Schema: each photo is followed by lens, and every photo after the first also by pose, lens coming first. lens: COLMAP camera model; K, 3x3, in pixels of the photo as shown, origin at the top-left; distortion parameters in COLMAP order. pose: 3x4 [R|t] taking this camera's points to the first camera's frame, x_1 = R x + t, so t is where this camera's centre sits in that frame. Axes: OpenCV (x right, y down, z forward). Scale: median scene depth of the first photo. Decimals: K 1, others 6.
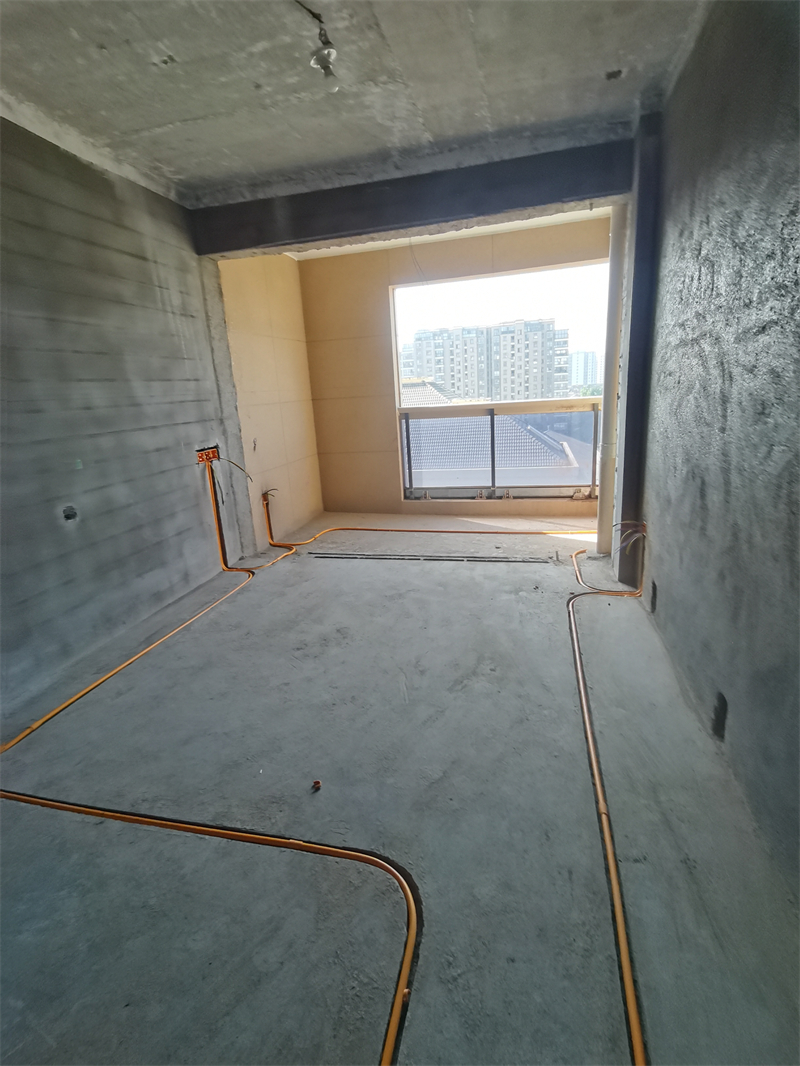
lens RADIAL K [[520.2, 0, 395.4], [0, 520.2, 524.4], [0, 0, 1]] dist [0.068945, -0.054432]
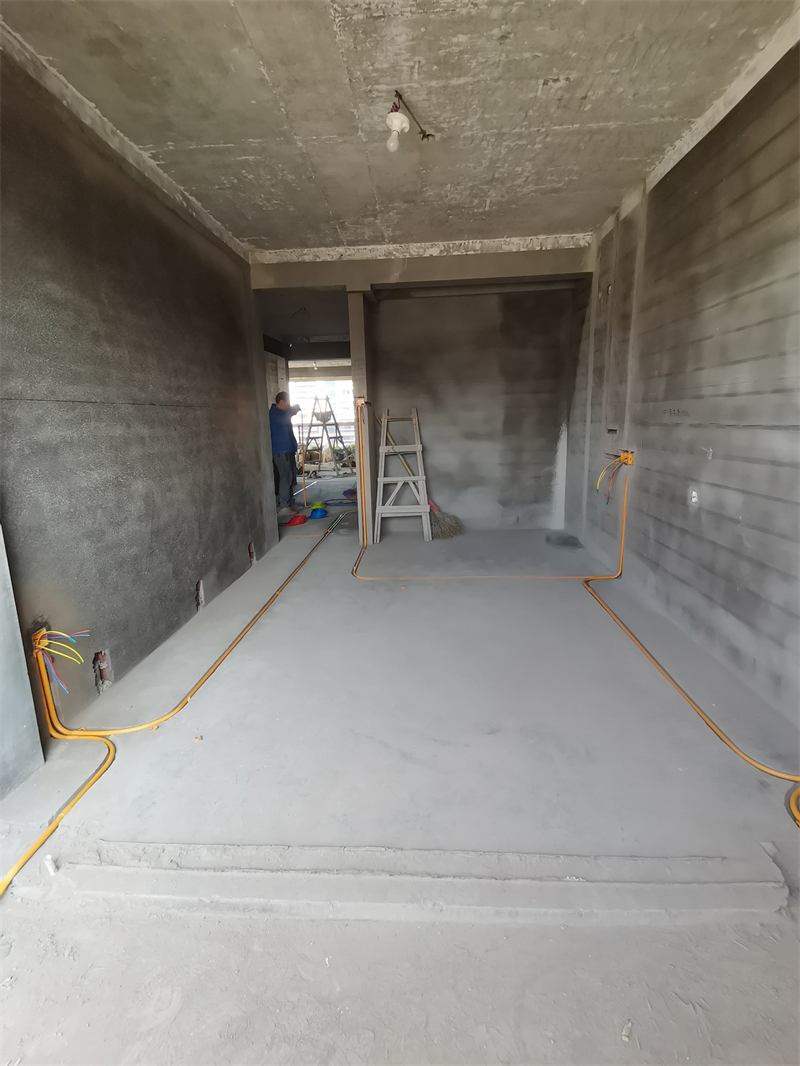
lens RADIAL K [[520.2, 0, 395.4], [0, 520.2, 524.4], [0, 0, 1]] dist [0.068945, -0.054432]
pose [[-0.979326, 0.123935, -0.159877, 0.105334], [0.039439, 0.892153, 0.450009, -0.384529], [0.198407, 0.434400, -0.878596, 1.517484]]
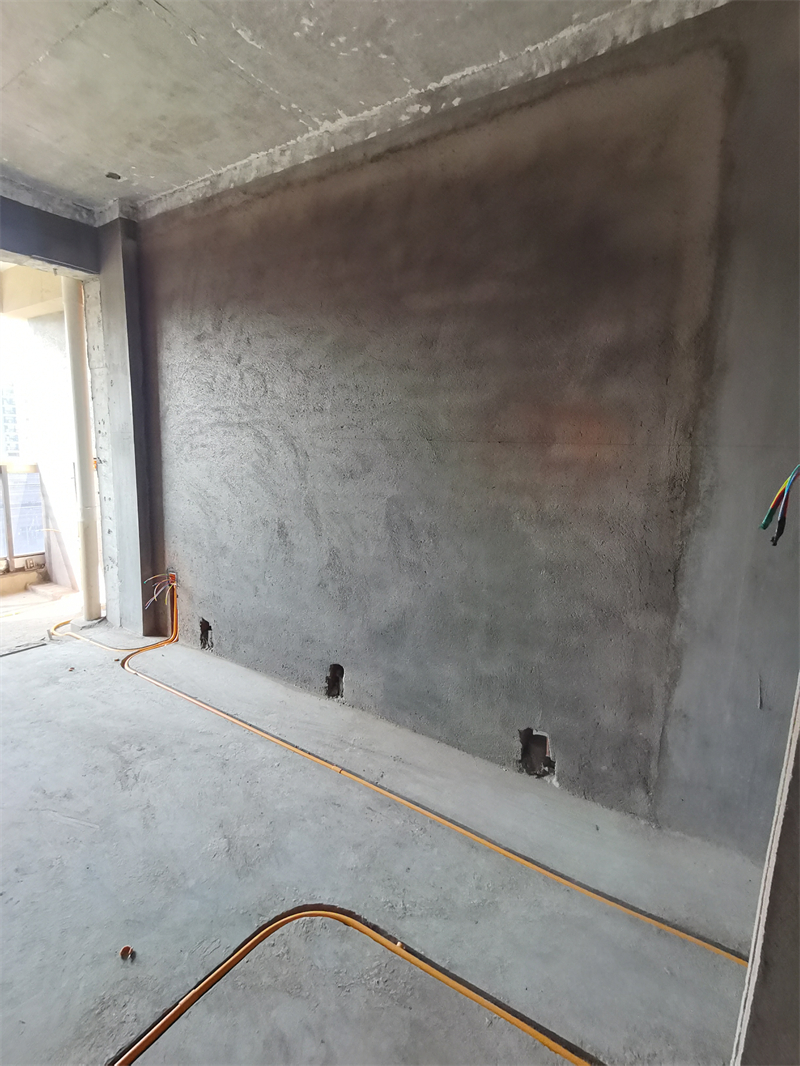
lens RADIAL K [[520.2, 0, 395.4], [0, 520.2, 524.4], [0, 0, 1]] dist [0.068945, -0.054432]
pose [[0.342921, -0.072995, 0.936524, -0.372081], [0.187837, 0.982169, 0.007773, -0.023715], [-0.920393, 0.173248, 0.350518, 0.148996]]
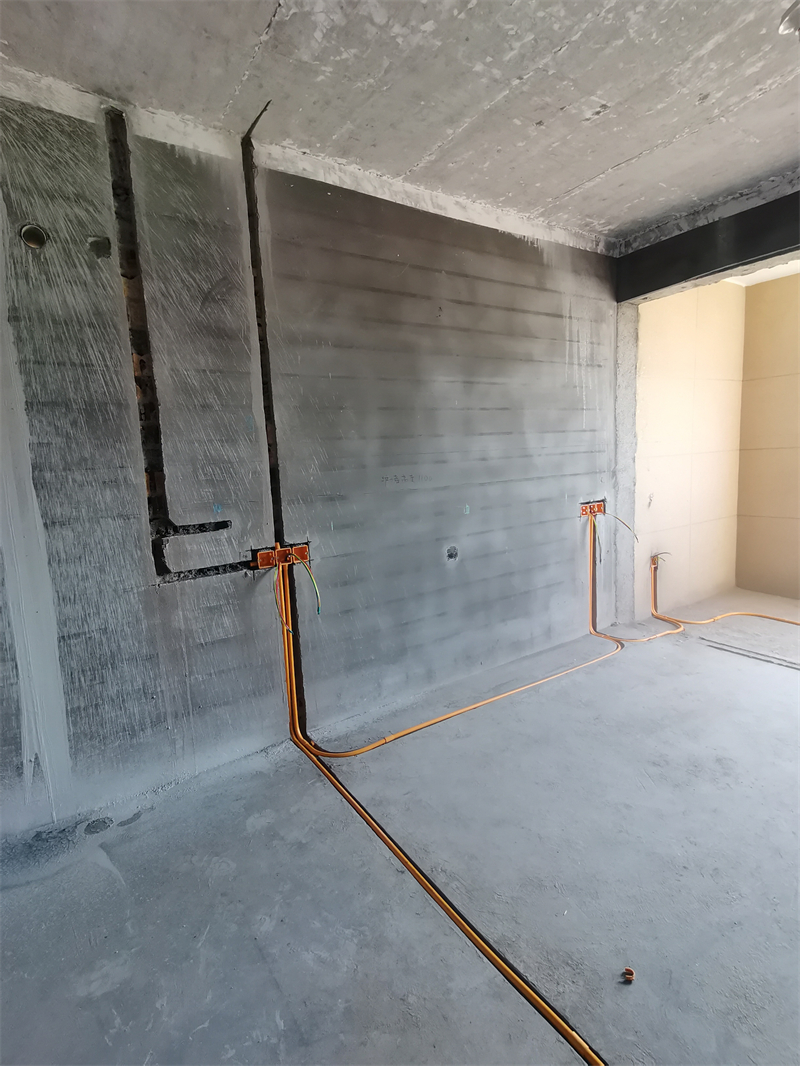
lens RADIAL K [[527.6, 0, 394.9], [0, 527.6, 526.3], [0, 0, 1]] dist [0.043744, -0.019417]
pose [[0.740799, 0.110366, -0.662598, 0.016450], [-0.164346, 0.986211, -0.019473, -0.028672], [0.651312, 0.123321, 0.748722, 0.074904]]
